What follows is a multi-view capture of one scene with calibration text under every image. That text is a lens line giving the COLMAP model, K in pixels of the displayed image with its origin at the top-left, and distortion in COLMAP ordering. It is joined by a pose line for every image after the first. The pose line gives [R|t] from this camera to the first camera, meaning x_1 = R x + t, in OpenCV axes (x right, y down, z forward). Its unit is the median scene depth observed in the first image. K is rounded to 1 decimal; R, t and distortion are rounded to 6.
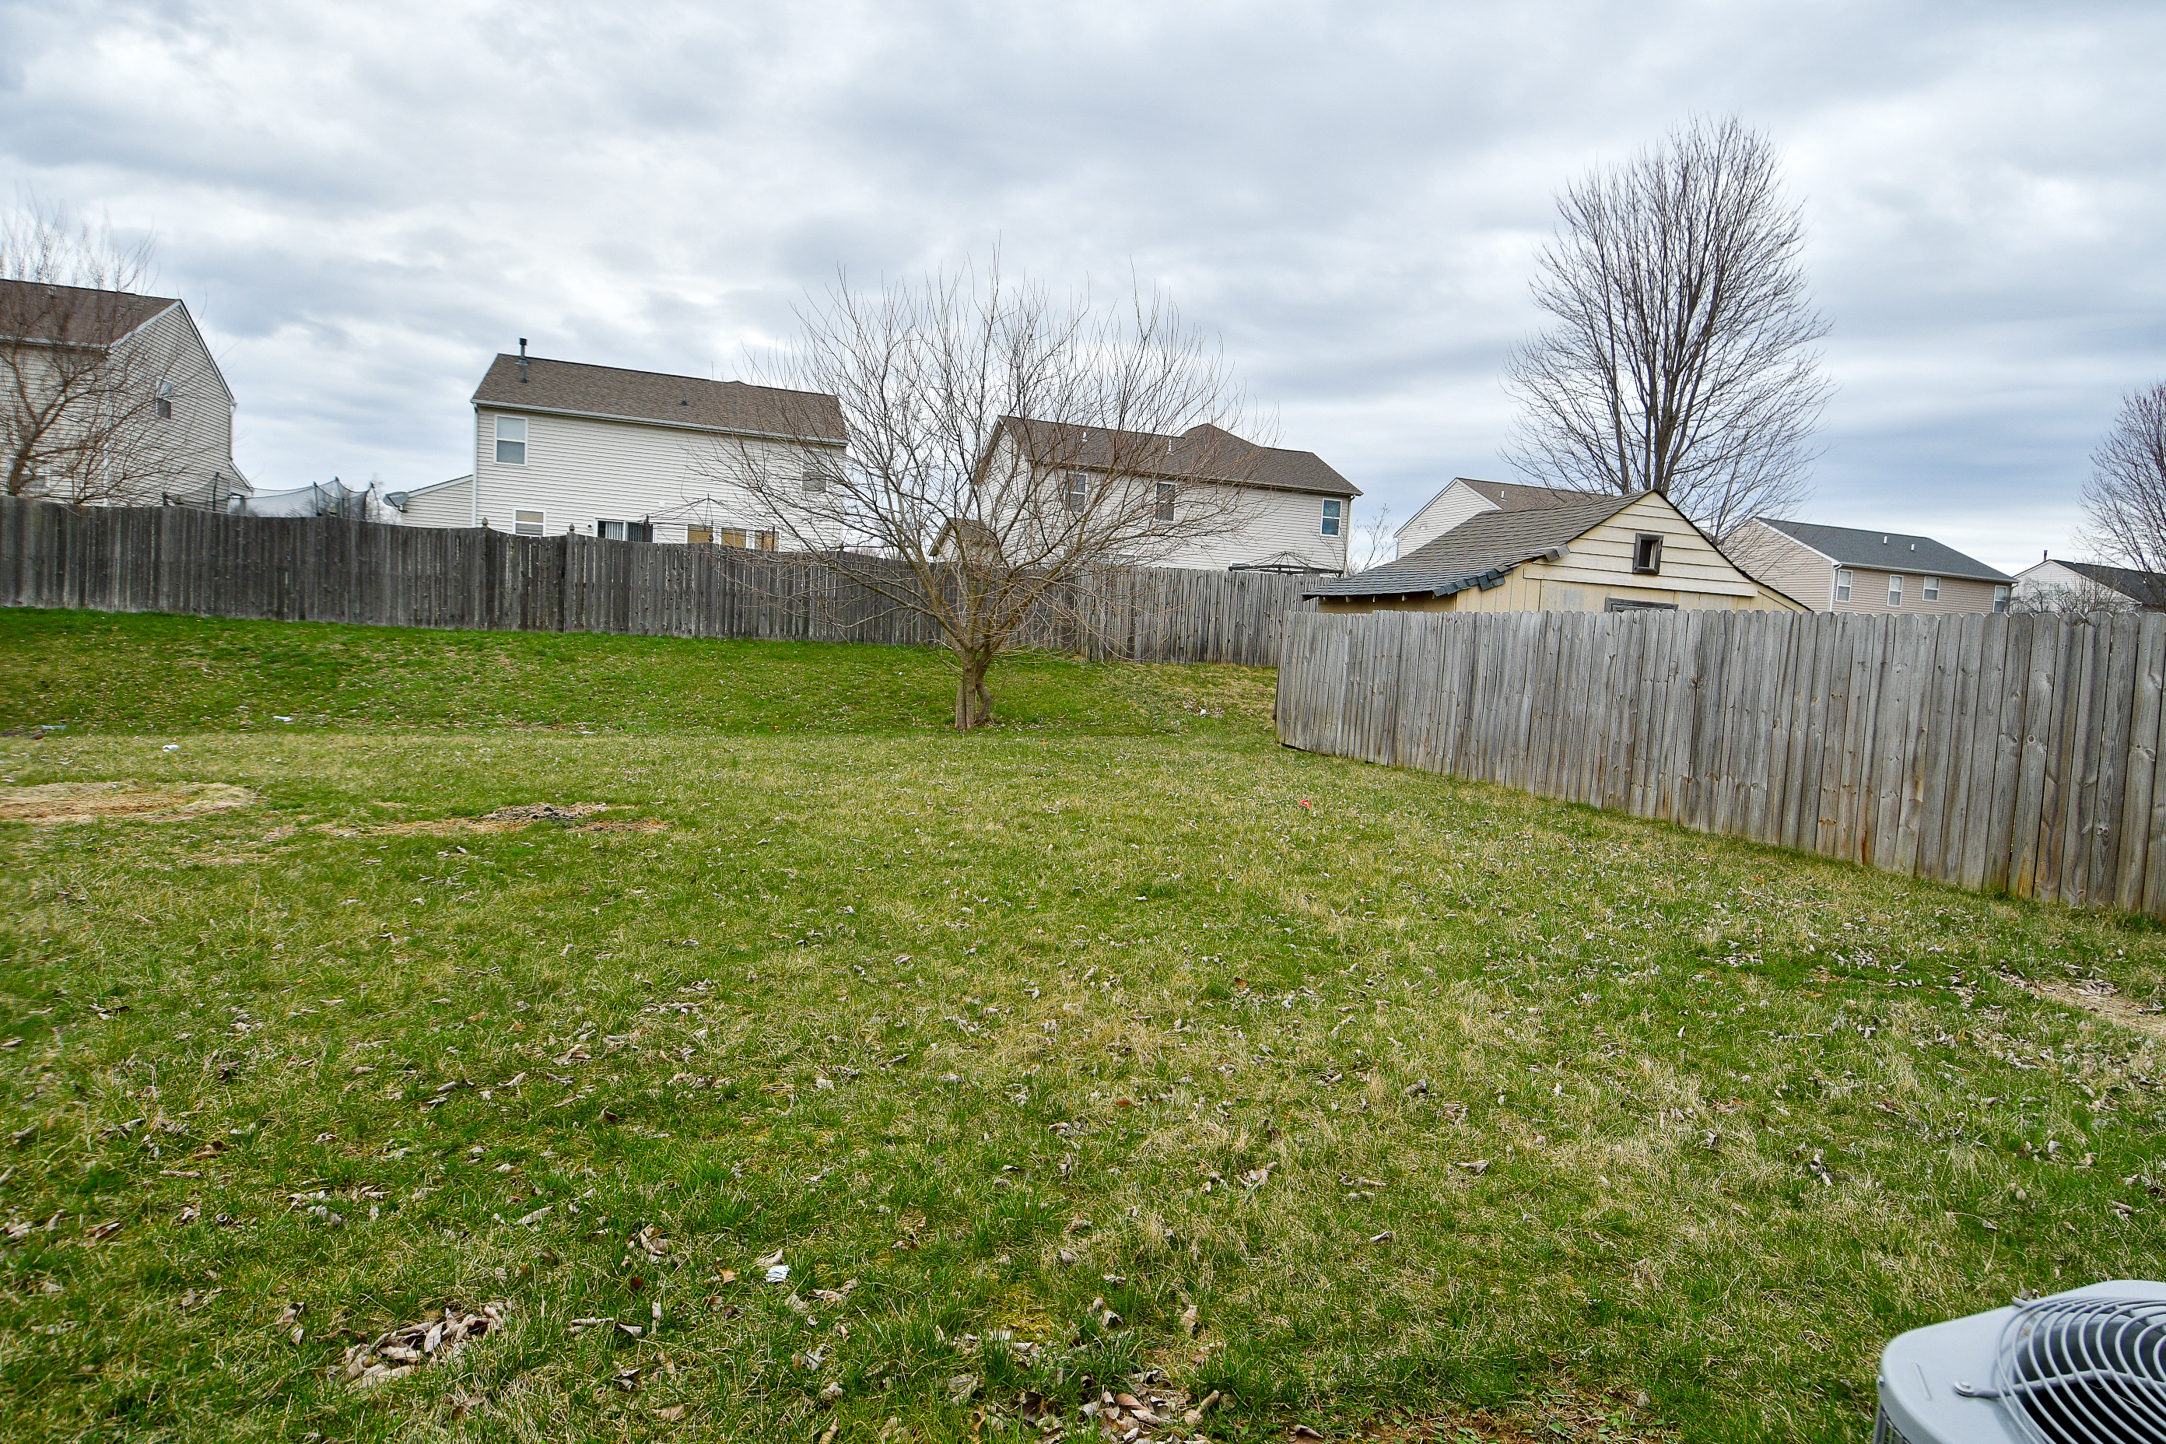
lens RADIAL K [[1132.5, 0, 1086.6], [0, 1132.5, 706.8], [0, 0, 1]] dist [0.018915, -0.022507]
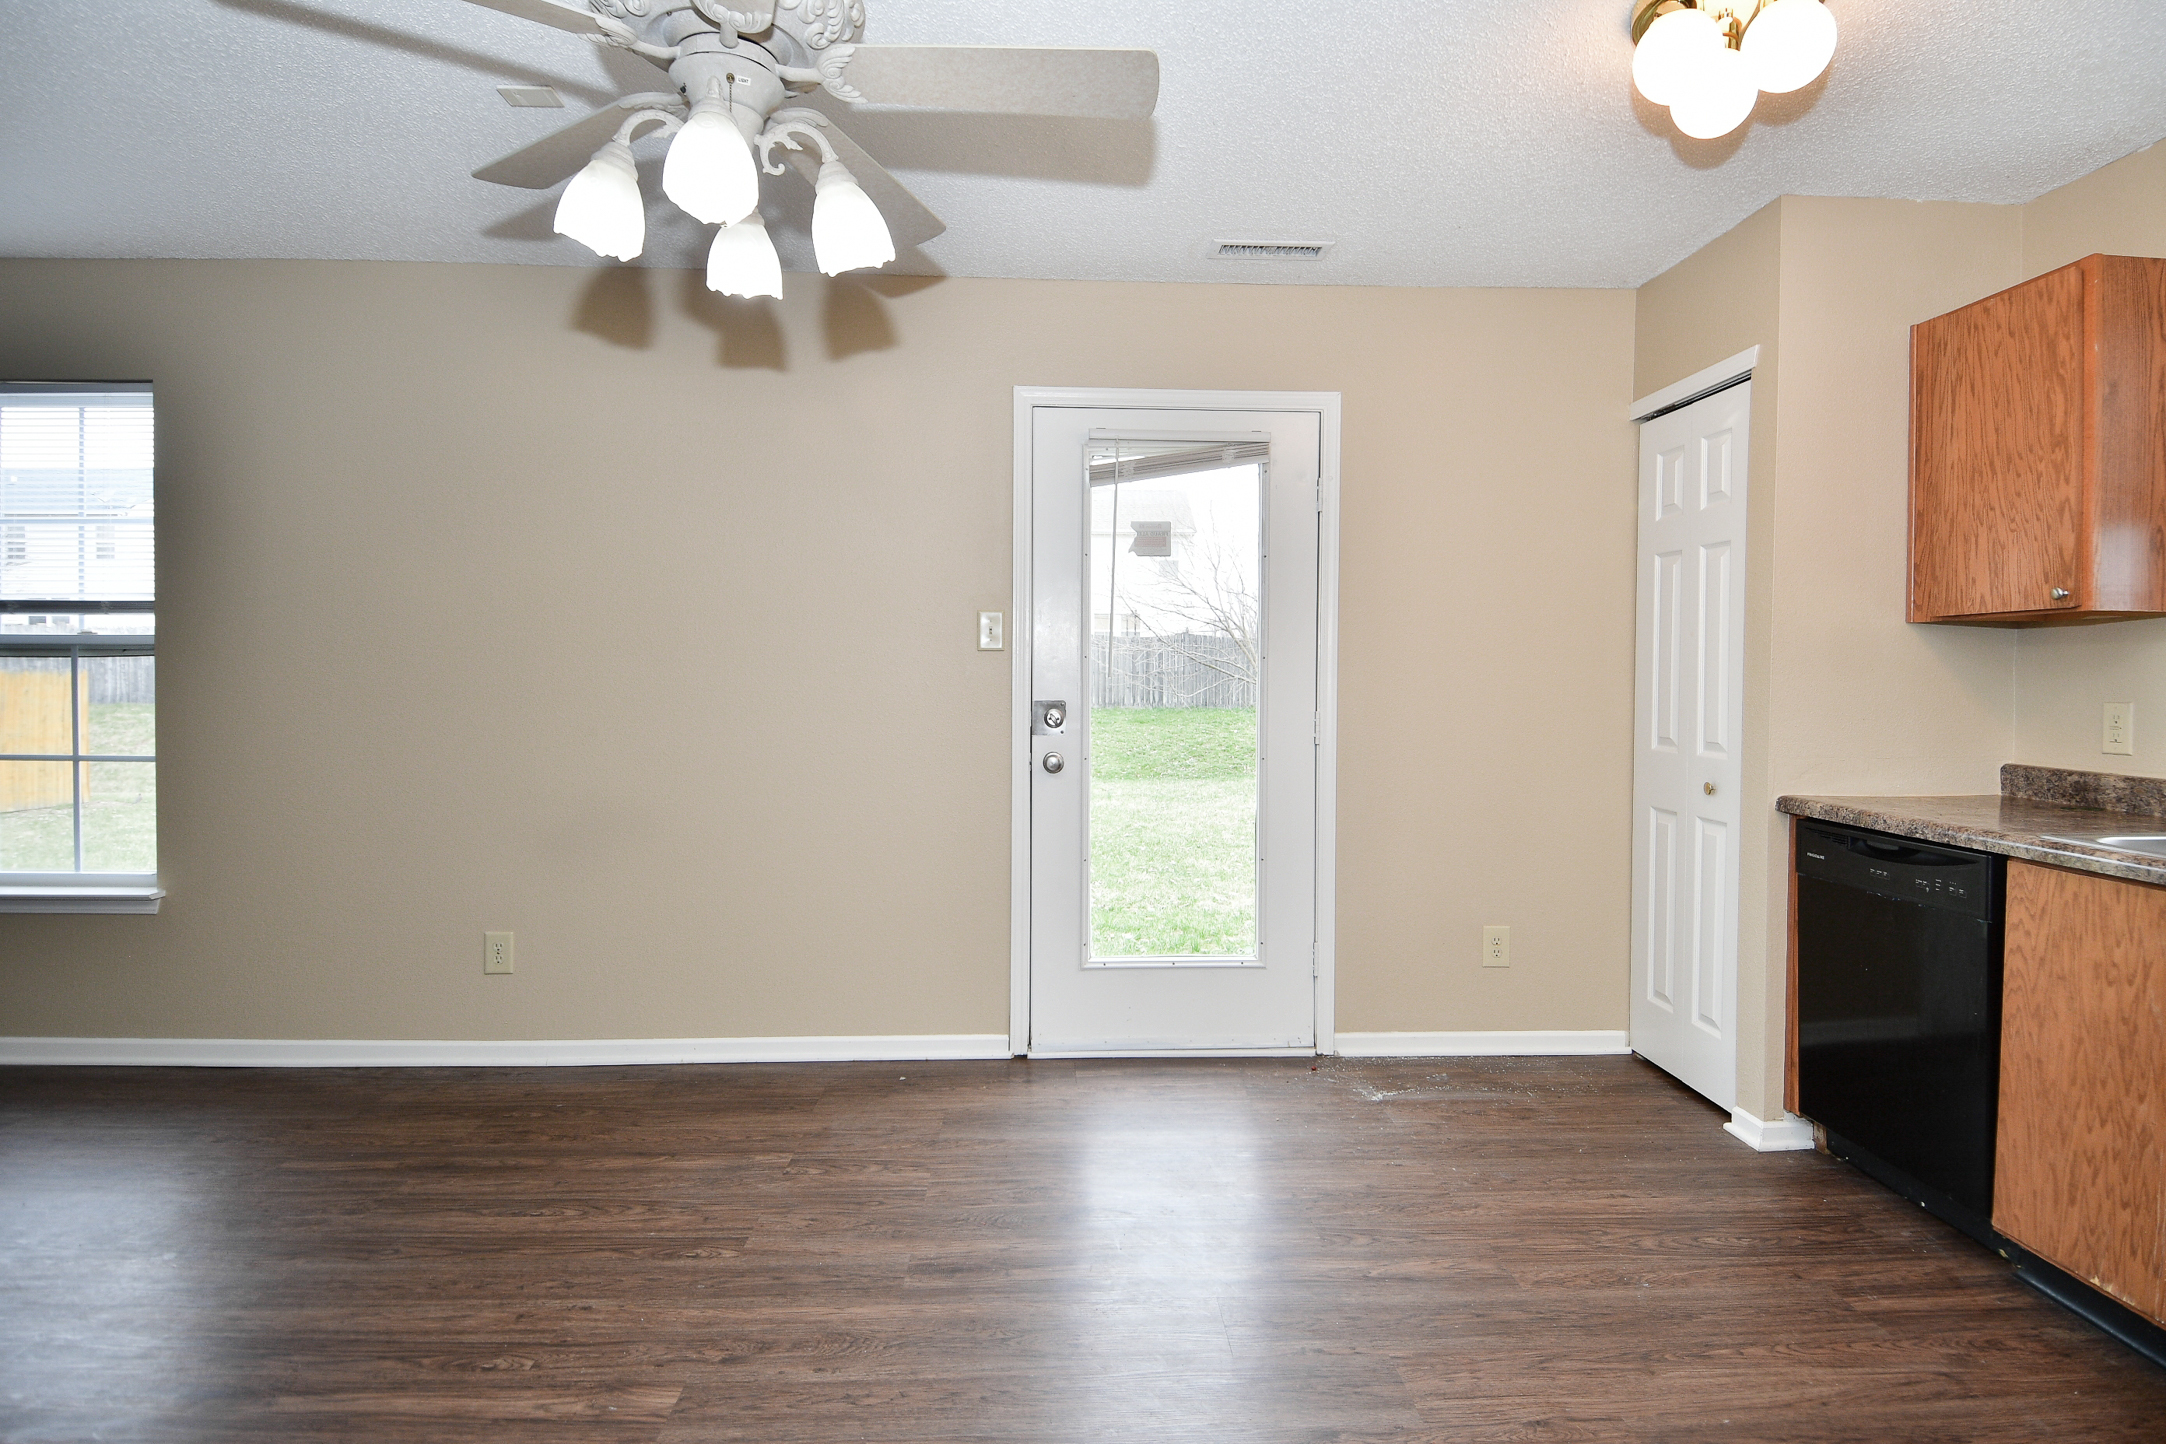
lens RADIAL K [[1132.5, 0, 1097.4], [0, 1132.5, 703.9], [0, 0, 1]] dist [0.018915, -0.022507]
pose [[0.951681, -0.048770, -0.303192, 0.077550], [0.032596, 0.997774, -0.058182, 0.009591], [0.305355, 0.045488, 0.951152, -0.250333]]
